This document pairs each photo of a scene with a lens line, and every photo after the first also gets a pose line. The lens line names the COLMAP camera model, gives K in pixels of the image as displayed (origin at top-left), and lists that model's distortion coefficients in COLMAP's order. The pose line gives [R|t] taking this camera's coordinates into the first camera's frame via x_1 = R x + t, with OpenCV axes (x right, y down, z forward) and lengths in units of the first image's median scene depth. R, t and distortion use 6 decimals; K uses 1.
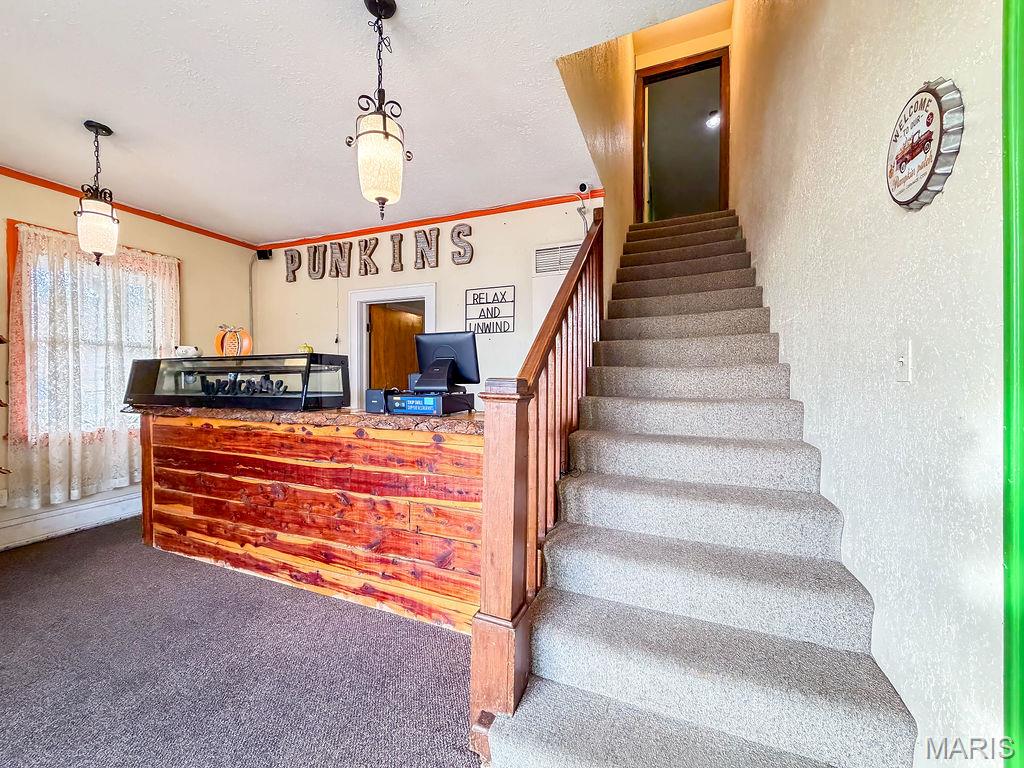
lens RADIAL K [[407.0, 0, 510.6], [0, 407.0, 382.2], [0, 0, 1]] dist [-0.000866, -0.000264]
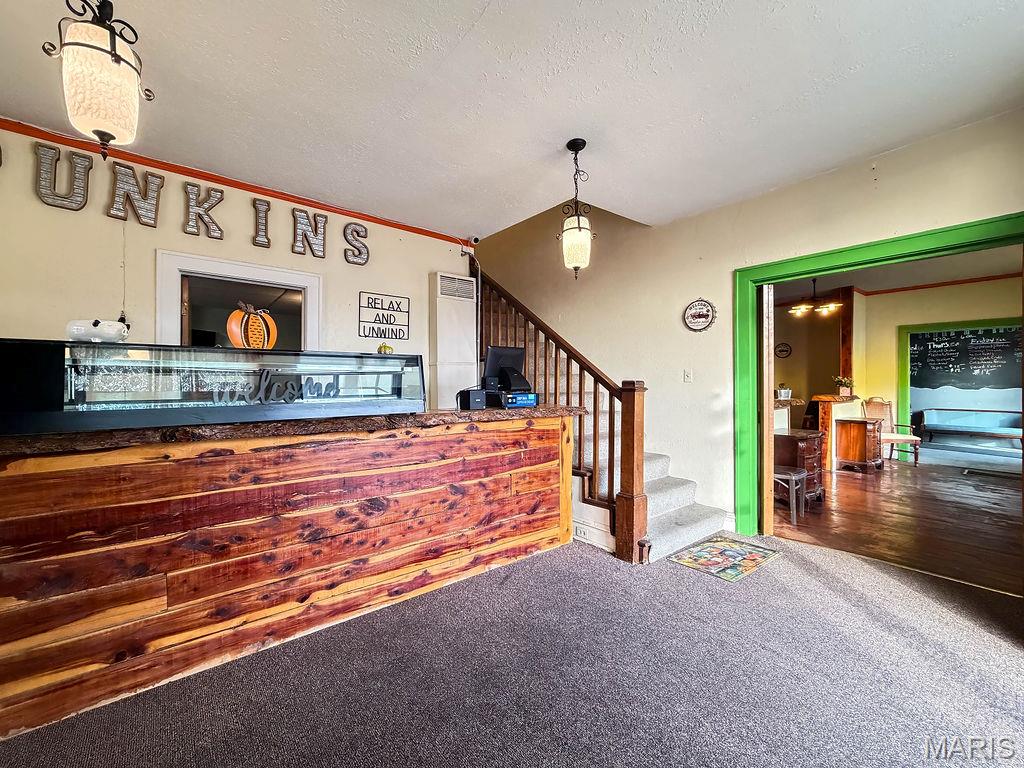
lens RADIAL K [[415.6, 0, 514.0], [0, 415.6, 380.7], [0, 0, 1]] dist [-0.001446, -0.000260]
pose [[0.479386, 0.003073, 0.877599, -1.171907], [0.009778, 0.999913, -0.008842, 0.001985], [-0.877550, 0.012820, 0.479314, 0.280743]]
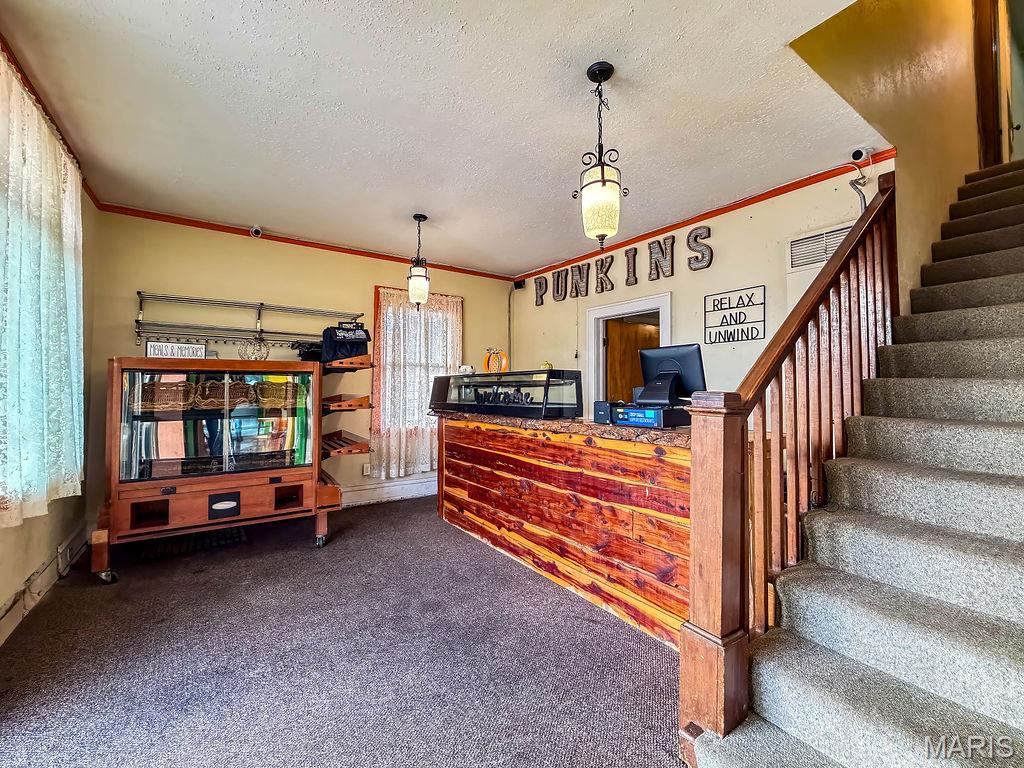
lens RADIAL K [[438.5, 0, 500.8], [0, 438.5, 373.5], [0, 0, 1]] dist [-0.000383, -0.000127]
pose [[0.830257, -0.016513, -0.557136, 0.083125], [-0.011755, 0.998820, -0.047121, 0.000686], [0.557257, 0.045671, 0.829083, -0.107075]]
